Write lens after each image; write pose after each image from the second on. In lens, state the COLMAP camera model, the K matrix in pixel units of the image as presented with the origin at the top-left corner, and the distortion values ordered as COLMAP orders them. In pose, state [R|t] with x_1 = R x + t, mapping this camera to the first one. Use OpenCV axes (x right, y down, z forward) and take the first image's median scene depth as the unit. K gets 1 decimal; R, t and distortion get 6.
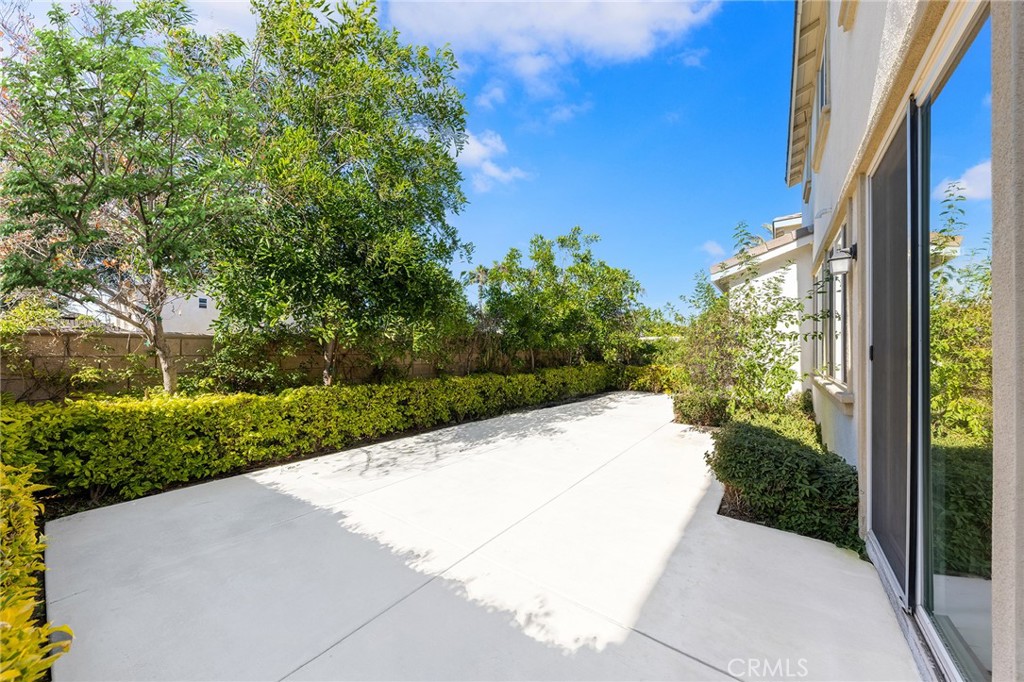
lens RADIAL K [[353.9, 0, 513.4], [0, 353.9, 351.9], [0, 0, 1]] dist [0.022538, -0.000022]
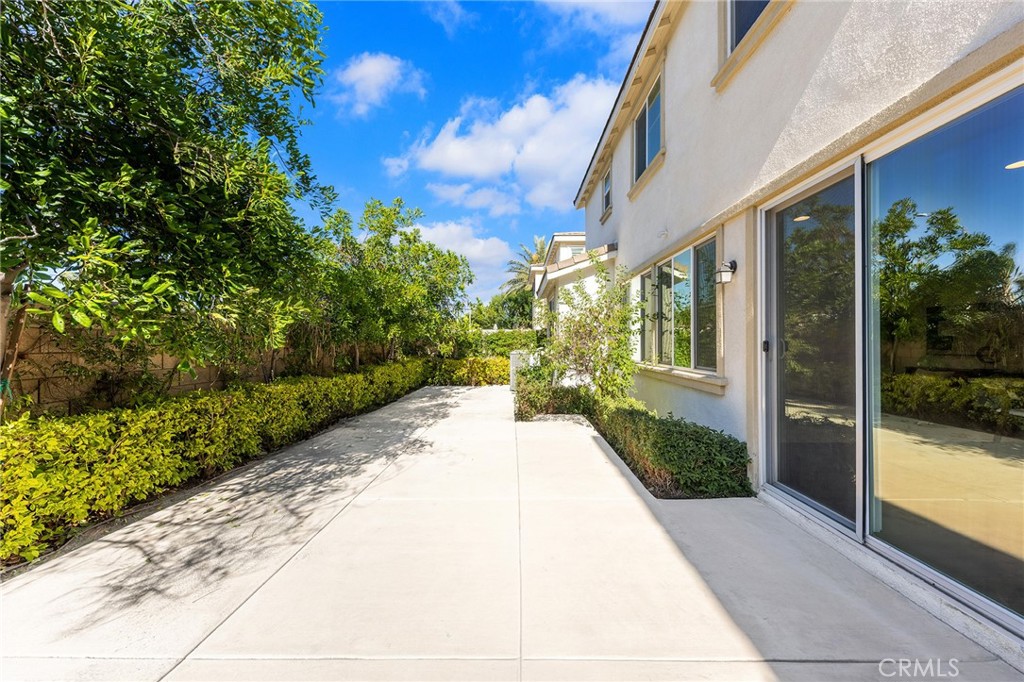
lens RADIAL K [[372.1, 0, 512.0], [0, 372.1, 341.0], [0, 0, 1]] dist [0.020991, -0.000091]
pose [[0.809530, 0.002137, 0.587074, -0.238322], [0.002887, 0.999967, -0.007621, -0.003421], [-0.587071, 0.007864, 0.809497, 0.195418]]
